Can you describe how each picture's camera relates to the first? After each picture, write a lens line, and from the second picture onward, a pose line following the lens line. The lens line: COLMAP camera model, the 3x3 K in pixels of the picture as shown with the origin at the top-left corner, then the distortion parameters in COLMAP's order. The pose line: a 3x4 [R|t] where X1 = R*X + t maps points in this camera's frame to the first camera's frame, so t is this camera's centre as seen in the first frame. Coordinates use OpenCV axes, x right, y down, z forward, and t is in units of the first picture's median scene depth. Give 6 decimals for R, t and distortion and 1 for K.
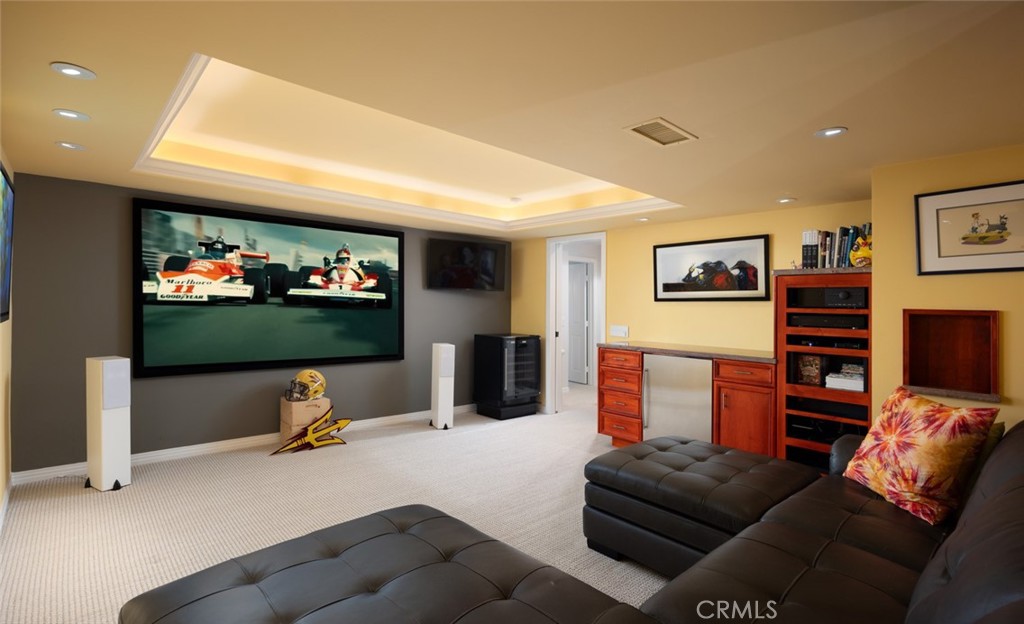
lens RADIAL K [[491.4, 0, 511.8], [0, 491.4, 299.8], [0, 0, 1]] dist [-0.000598, -0.000085]
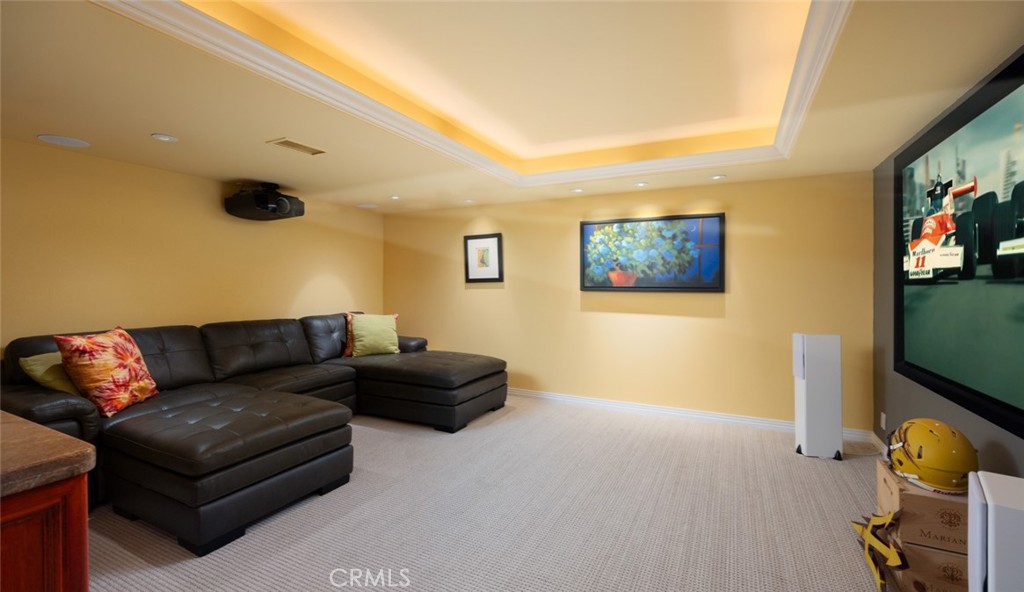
lens RADIAL K [[443.0, 0, 512.0], [0, 443.0, 296.0], [0, 0, 1]] dist [-0.000013, -0.000001]
pose [[-0.934792, -0.014009, -0.354920, 0.069798], [-0.013326, 0.999902, -0.004370, 0.021595], [0.354946, 0.000645, -0.934887, 0.779513]]
